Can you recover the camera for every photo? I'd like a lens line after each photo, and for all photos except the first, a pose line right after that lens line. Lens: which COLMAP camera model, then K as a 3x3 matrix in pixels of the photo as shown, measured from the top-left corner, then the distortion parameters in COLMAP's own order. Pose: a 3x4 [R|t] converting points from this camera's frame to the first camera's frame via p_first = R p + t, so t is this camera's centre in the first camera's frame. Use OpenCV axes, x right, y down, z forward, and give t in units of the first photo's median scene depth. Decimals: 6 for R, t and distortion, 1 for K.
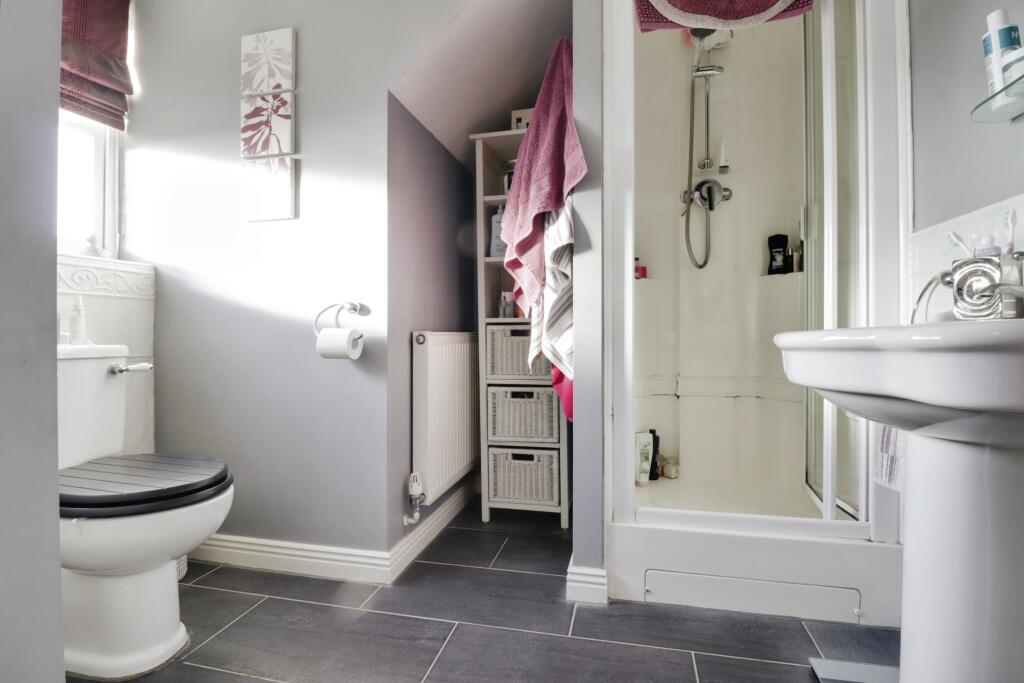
lens RADIAL K [[475.7, 0, 512.0], [0, 475.7, 339.5], [0, 0, 1]] dist [-0.018362, -0.001027]
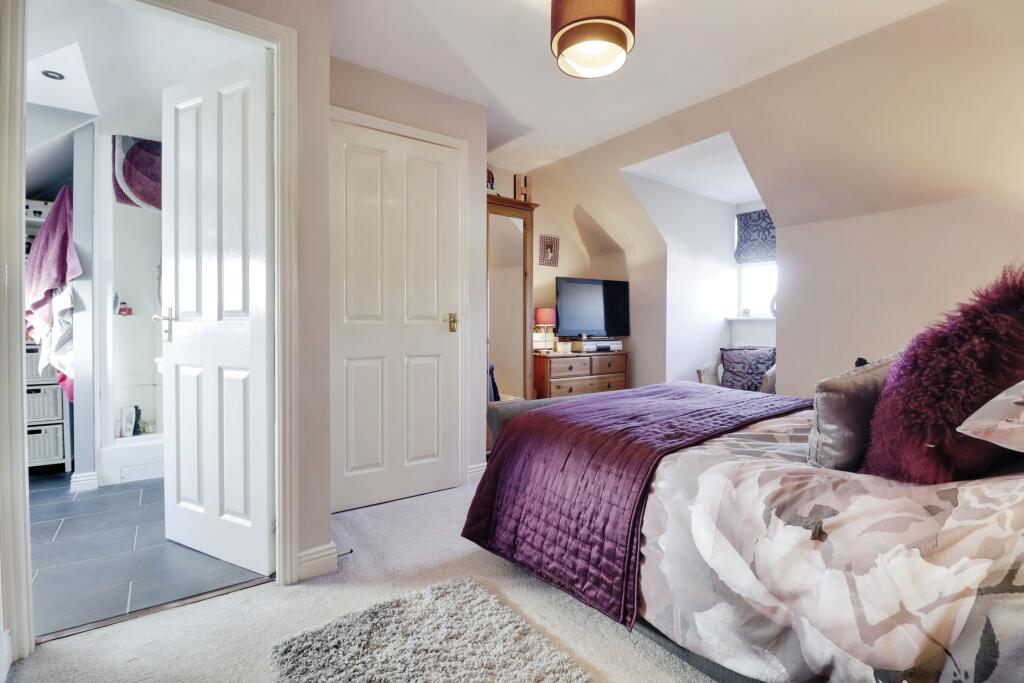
lens RADIAL K [[475.7, 0, 505.9], [0, 475.7, 338.5], [0, 0, 1]] dist [-0.018362, -0.001027]
pose [[0.645095, -0.005509, 0.764083, -0.173396], [0.000914, 0.999979, 0.006438, -0.077898], [-0.764102, -0.003455, 0.645086, -1.435352]]
